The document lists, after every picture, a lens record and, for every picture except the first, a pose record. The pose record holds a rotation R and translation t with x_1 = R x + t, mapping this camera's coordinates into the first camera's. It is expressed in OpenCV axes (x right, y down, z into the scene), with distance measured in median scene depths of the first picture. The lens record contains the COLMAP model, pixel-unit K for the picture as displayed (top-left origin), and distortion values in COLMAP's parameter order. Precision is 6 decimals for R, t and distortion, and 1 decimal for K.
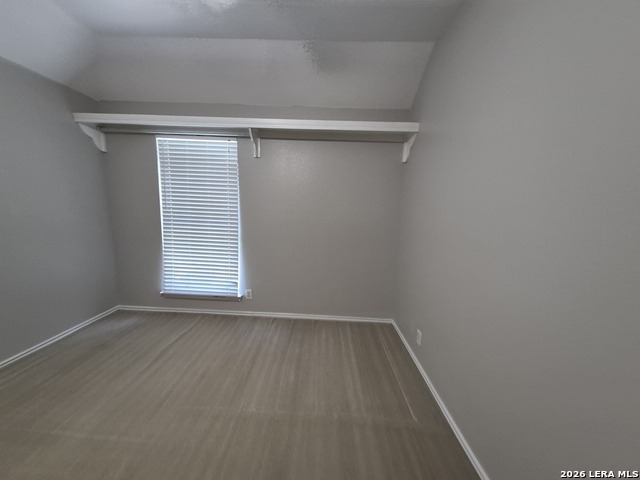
lens RADIAL K [[254.2, 0, 307.5], [0, 254.2, 245.3], [0, 0, 1]] dist [0.026467, -0.000024]
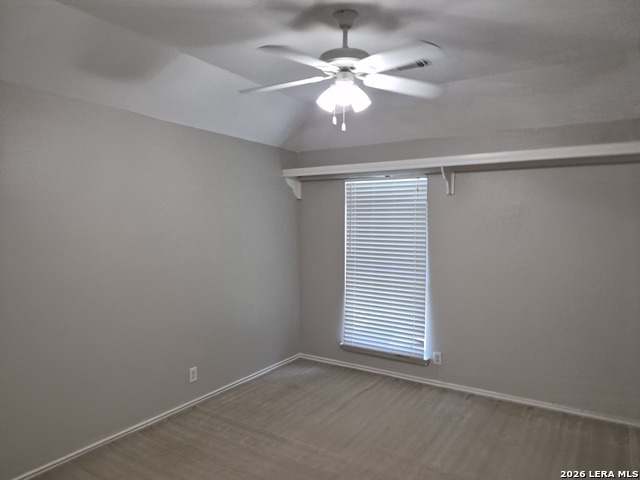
lens RADIAL K [[432.4, 0, 310.7], [0, 432.4, 242.6], [0, 0, 1]] dist [0.024540, -0.007121]
pose [[0.865251, -0.009931, -0.501241, 0.123617], [-0.051305, 0.992801, -0.108234, -0.002595], [0.498708, 0.119366, 0.858512, -0.455703]]
